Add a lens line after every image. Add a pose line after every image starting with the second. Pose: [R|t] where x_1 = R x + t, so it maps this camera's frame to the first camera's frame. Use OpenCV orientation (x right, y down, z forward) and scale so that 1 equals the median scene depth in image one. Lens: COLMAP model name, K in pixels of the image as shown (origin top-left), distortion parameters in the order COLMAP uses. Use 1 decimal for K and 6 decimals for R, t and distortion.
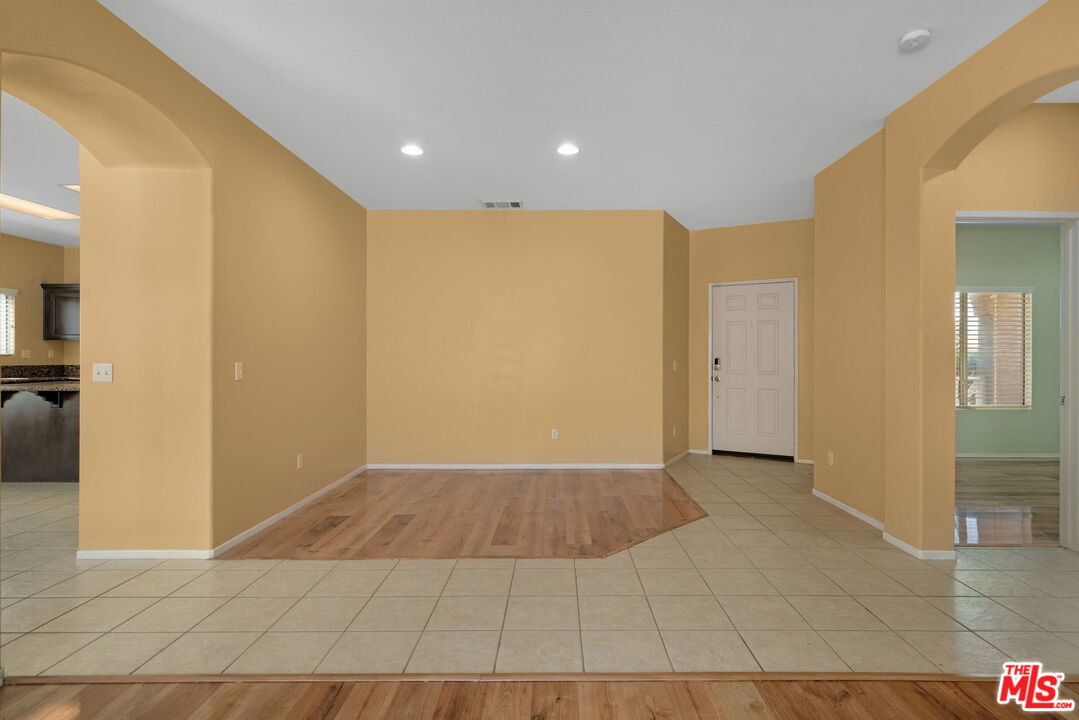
lens RADIAL K [[513.6, 0, 537.9], [0, 513.6, 353.7], [0, 0, 1]] dist [0.001100, -0.000481]
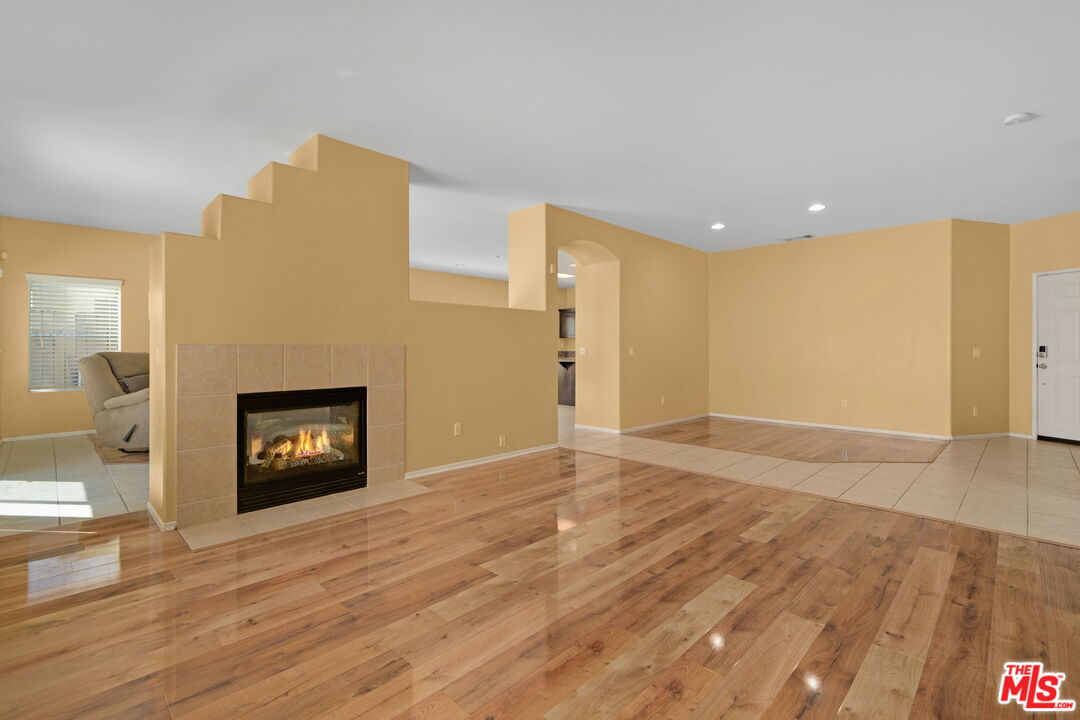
lens RADIAL K [[461.7, 0, 538.9], [0, 461.7, 352.5], [0, 0, 1]] dist [-0.000662, 0.000086]
pose [[0.696188, 0.006728, -0.717828, 0.349137], [0.002032, 0.999934, 0.011342, 0.010610], [0.717857, -0.009355, 0.696128, -0.404799]]
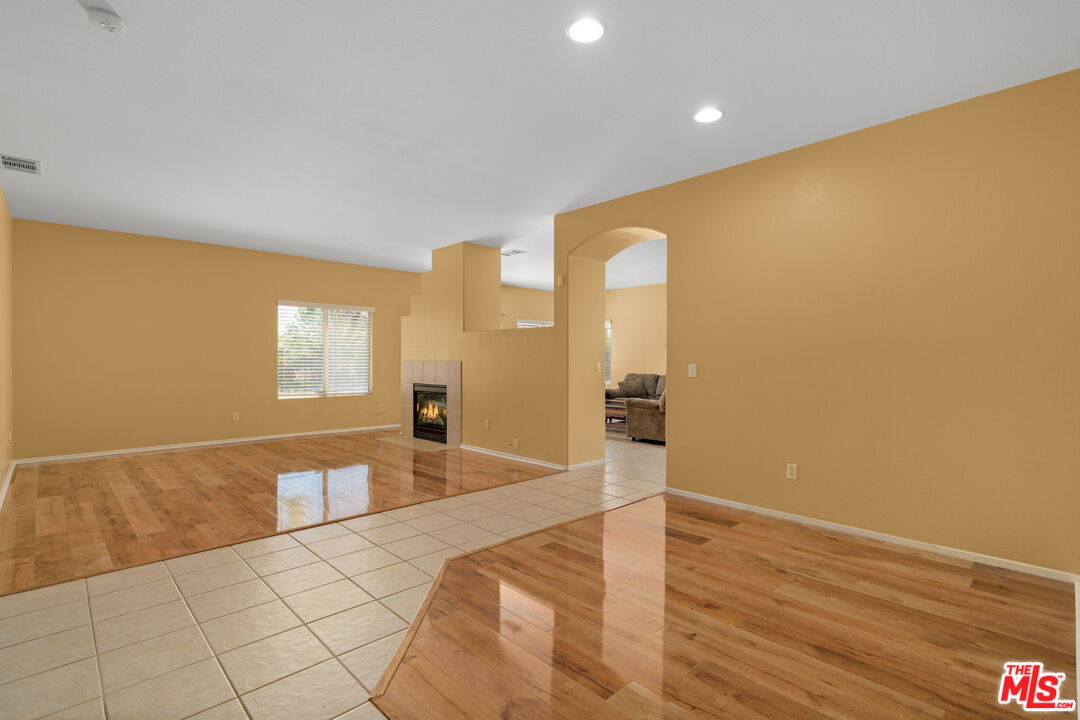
lens RADIAL K [[514.1, 0, 538.4], [0, 514.1, 353.7], [0, 0, 1]] dist [0.001100, -0.000481]
pose [[-0.717672, -0.011729, -0.696283, 0.398145], [-0.005848, 0.999924, -0.010817, 0.009484], [0.696357, -0.003692, -0.717686, 1.099280]]
